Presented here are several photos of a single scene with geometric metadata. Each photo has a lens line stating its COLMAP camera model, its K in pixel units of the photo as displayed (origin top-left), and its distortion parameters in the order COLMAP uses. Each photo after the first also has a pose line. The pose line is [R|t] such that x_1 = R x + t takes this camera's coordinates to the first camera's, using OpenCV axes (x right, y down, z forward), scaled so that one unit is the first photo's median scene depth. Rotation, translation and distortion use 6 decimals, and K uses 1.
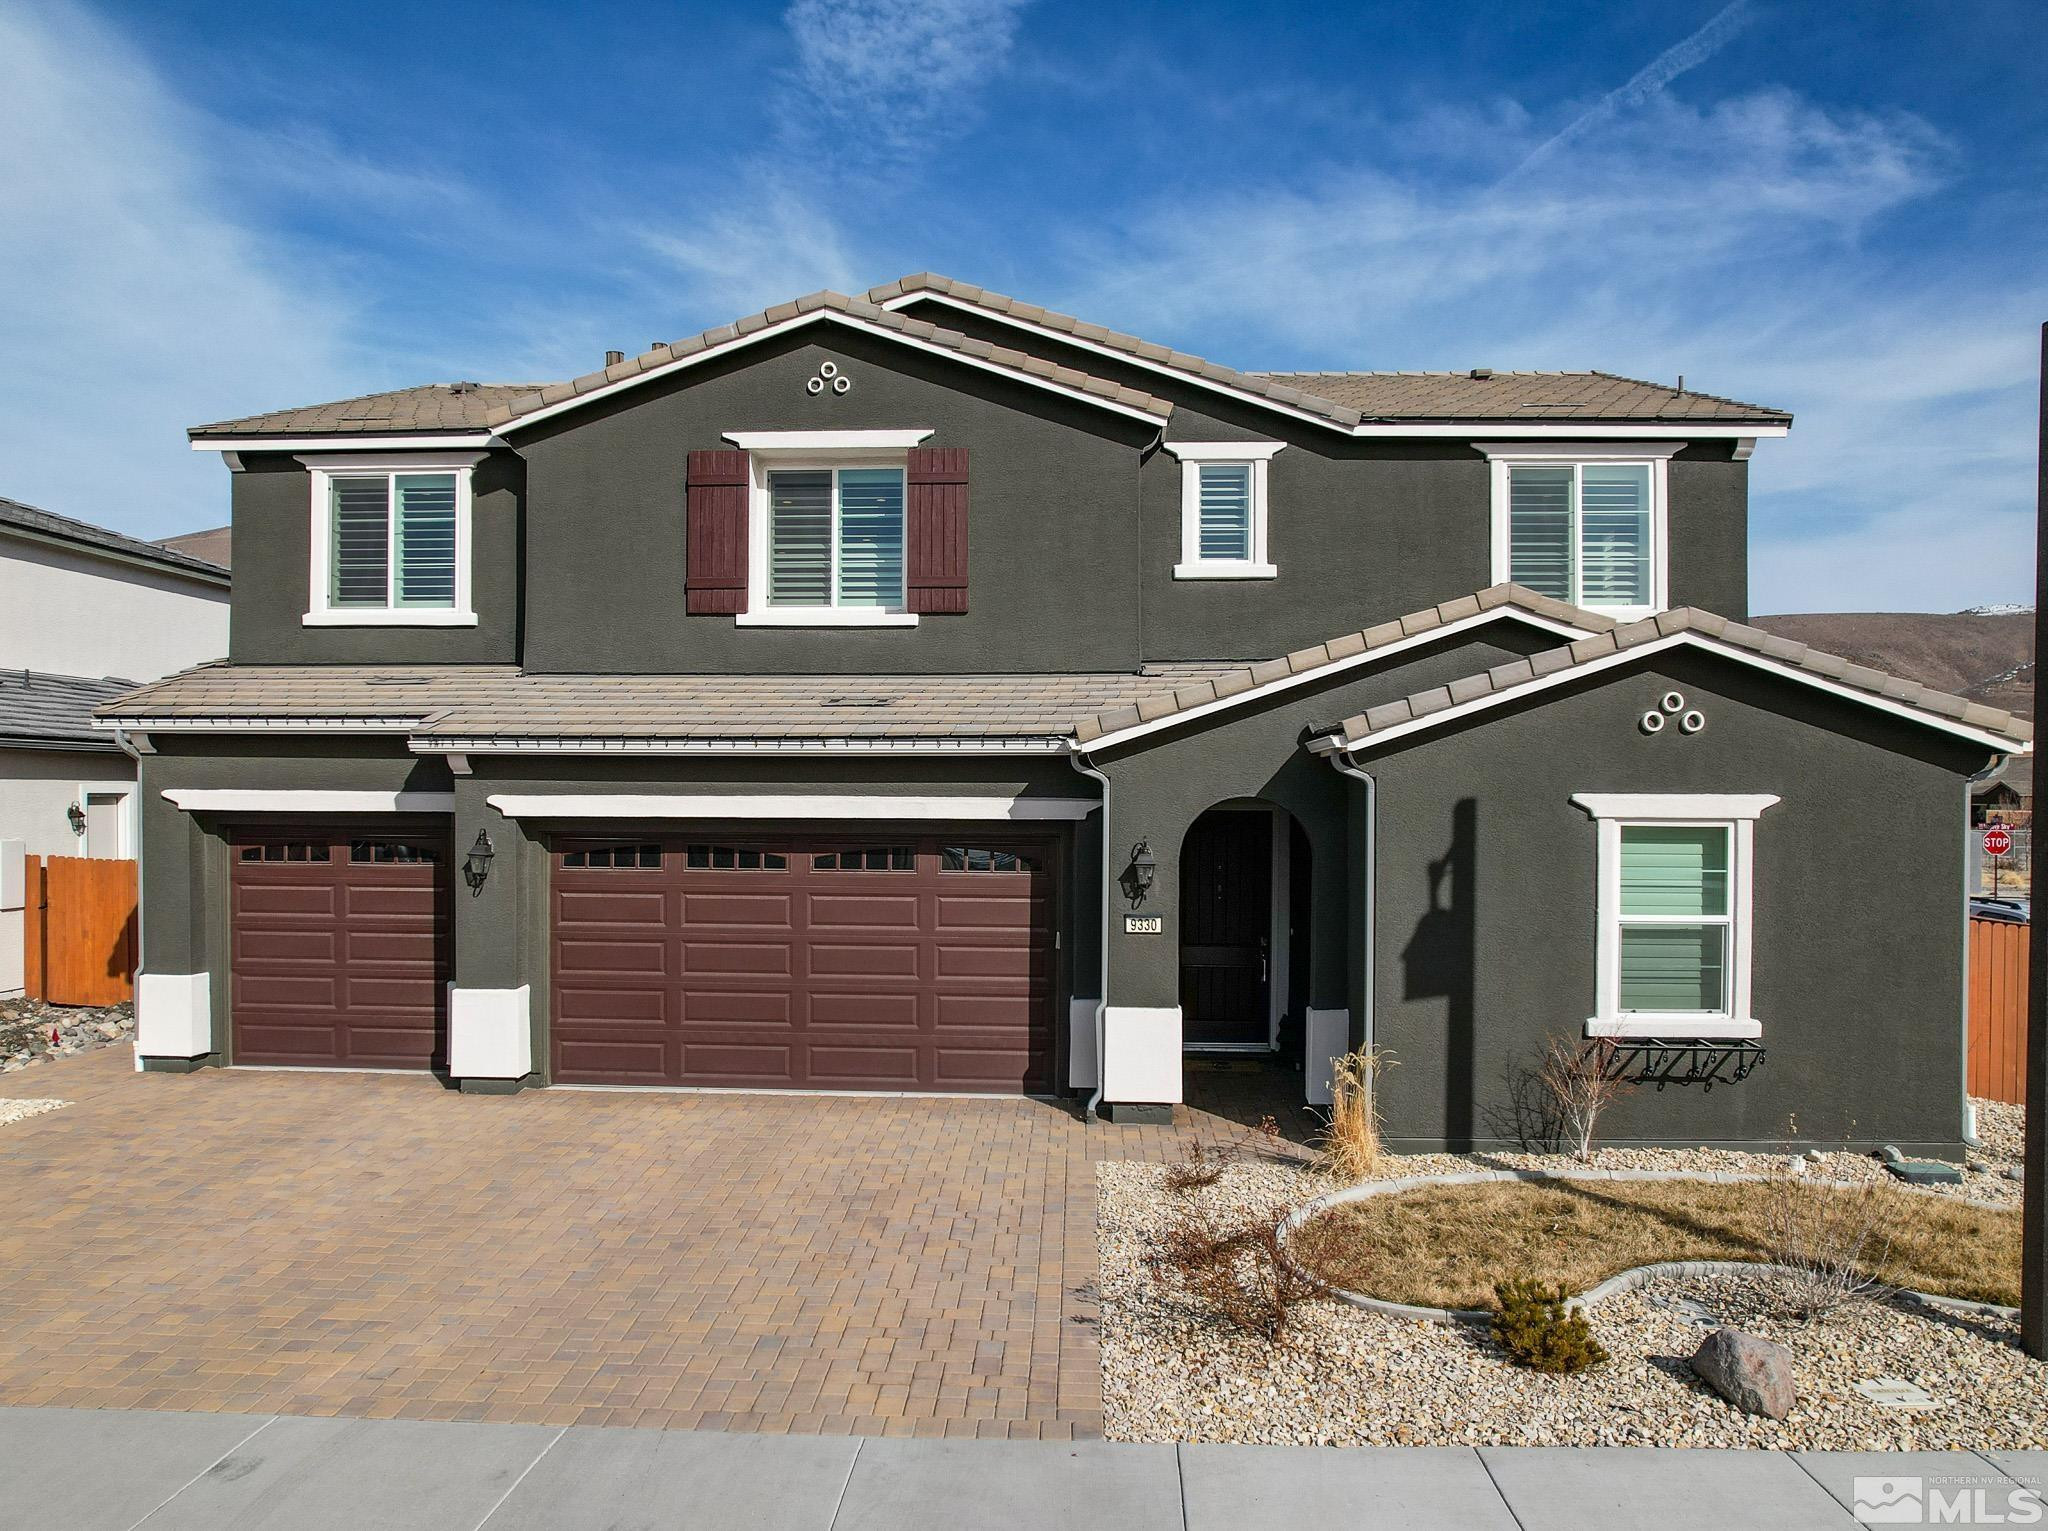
lens RADIAL K [[1567.1, 0, 1024.0], [0, 1567.1, 765.5], [0, 0, 1]] dist [-0.005170, 0.003009]
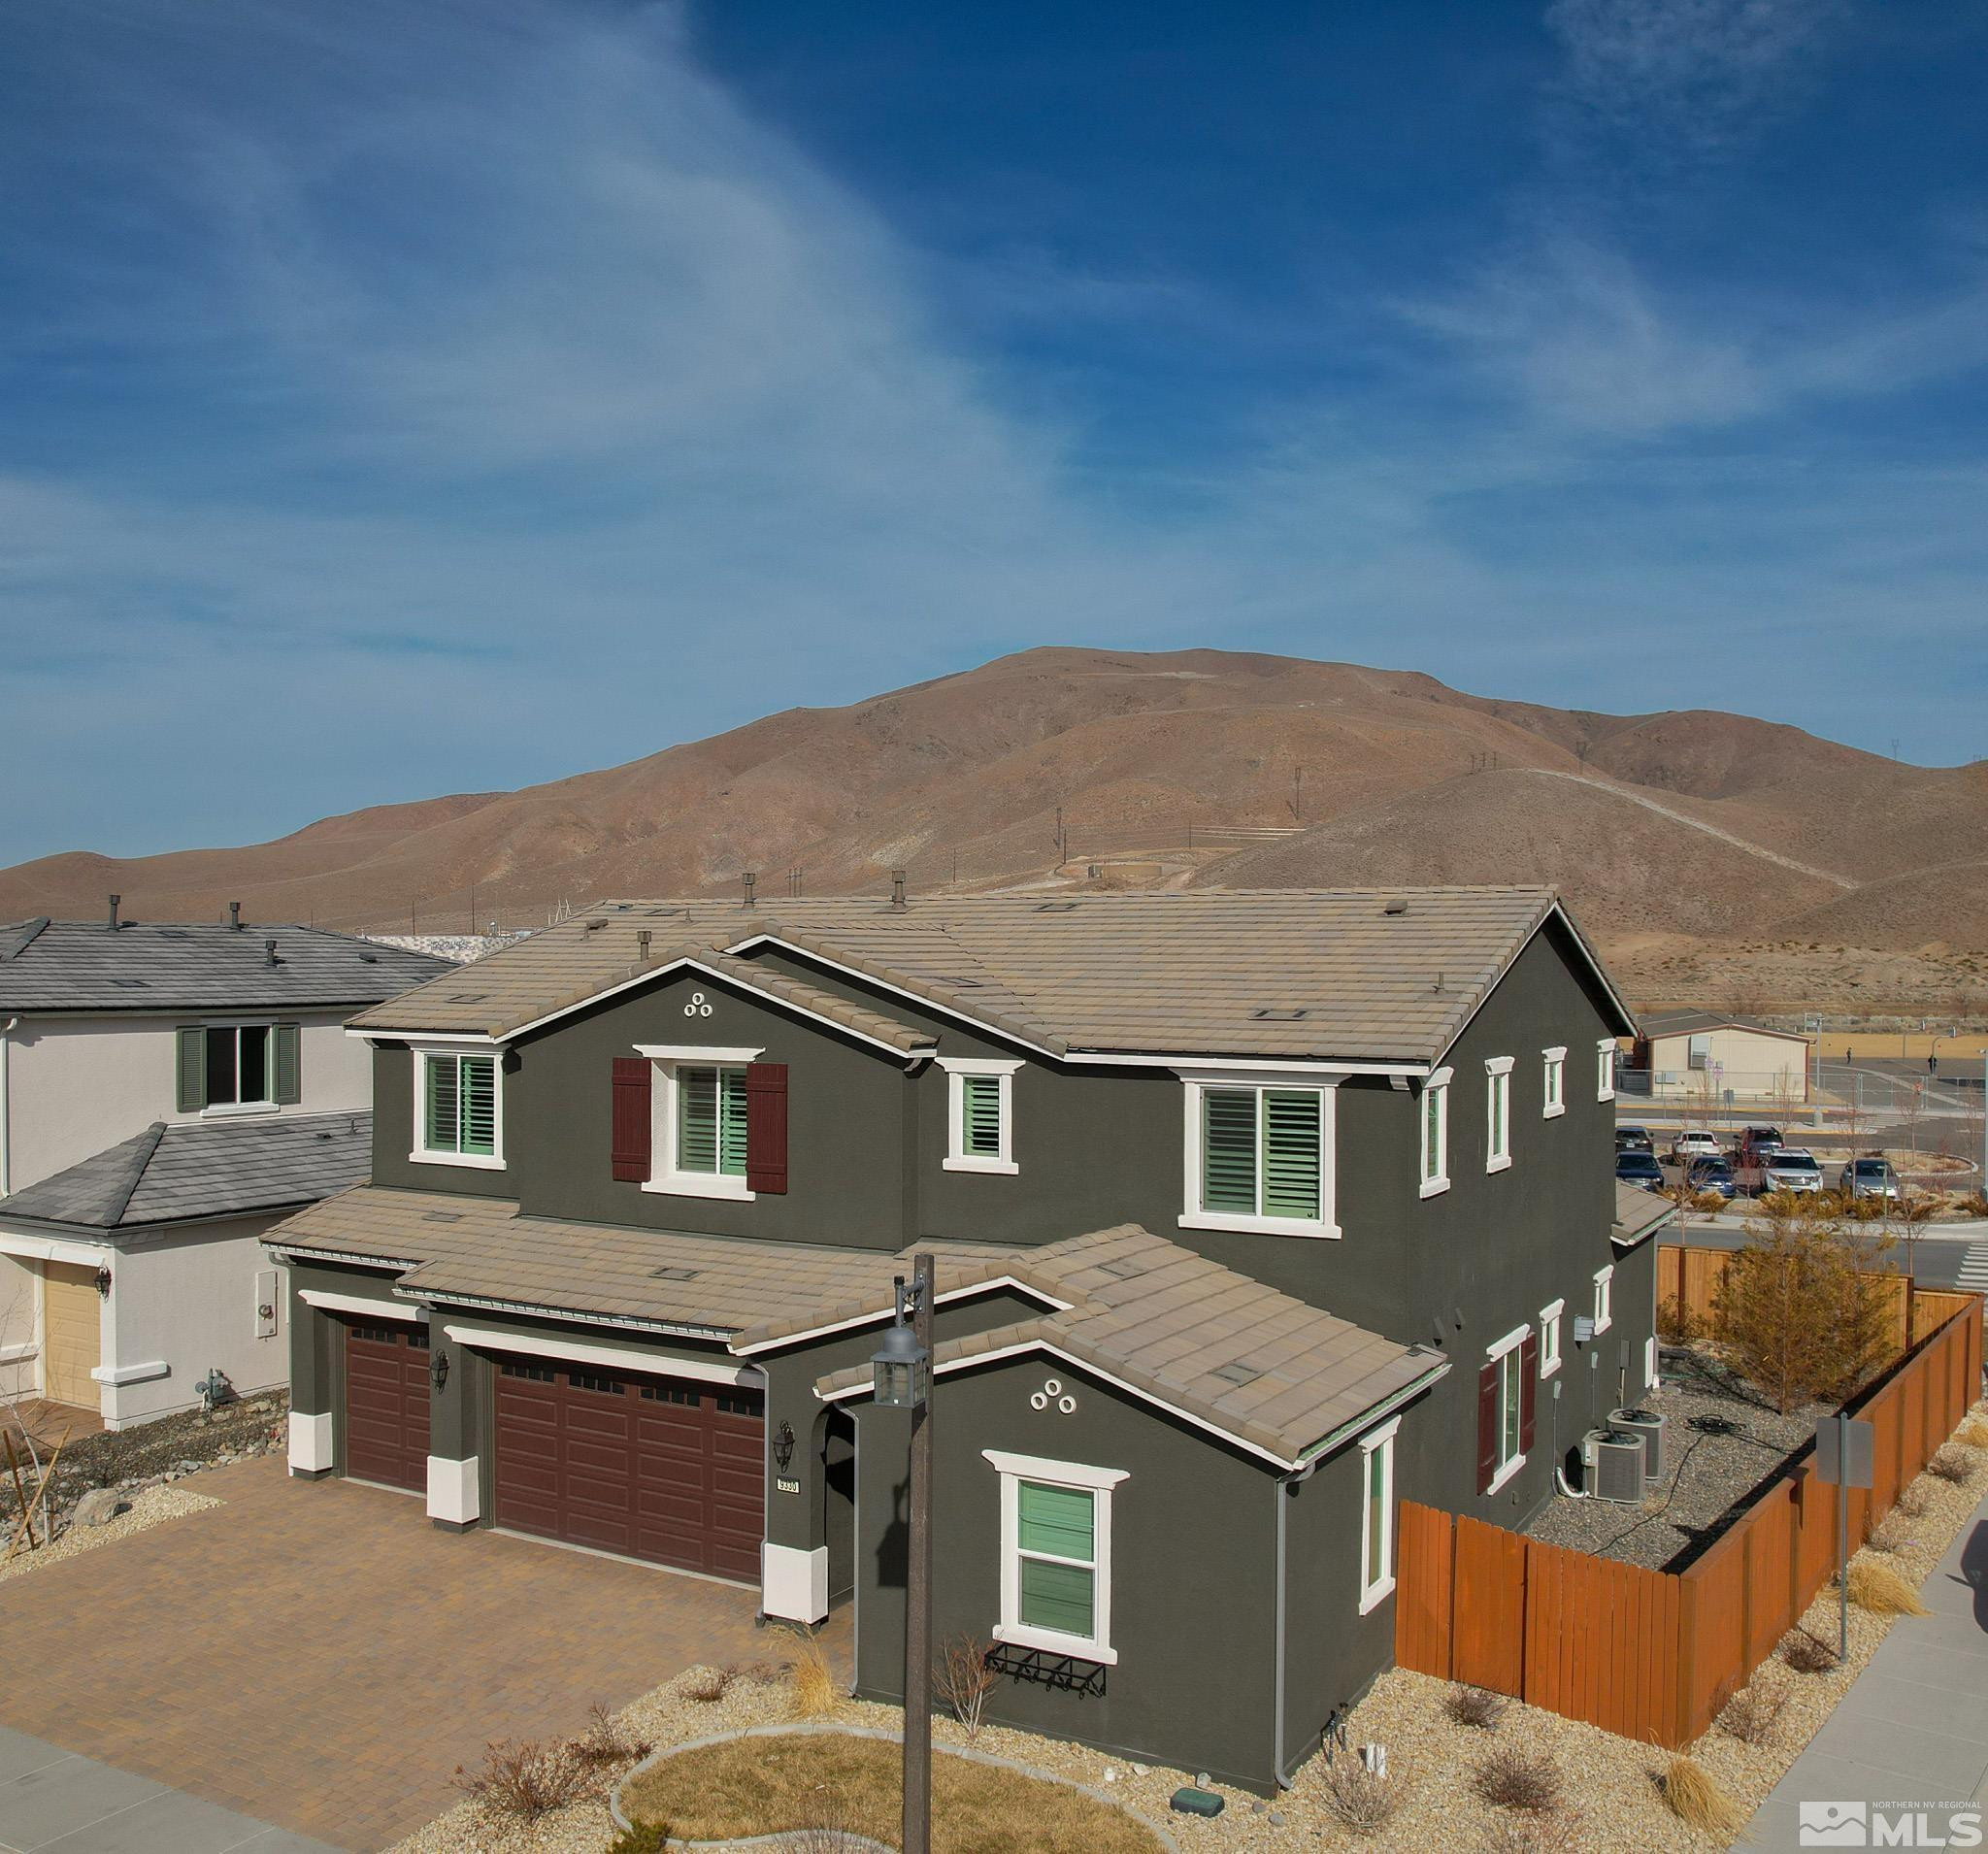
lens RADIAL K [[1983.6, 0, 994.0], [0, 1983.6, 927.0], [0, 0, 1]] dist [-0.019540, 0.024378]
pose [[0.879258, 0.003090, -0.476335, 0.871127], [0.004902, 0.999867, 0.015536, -0.335779], [0.476320, -0.015995, 0.879127, -0.321767]]
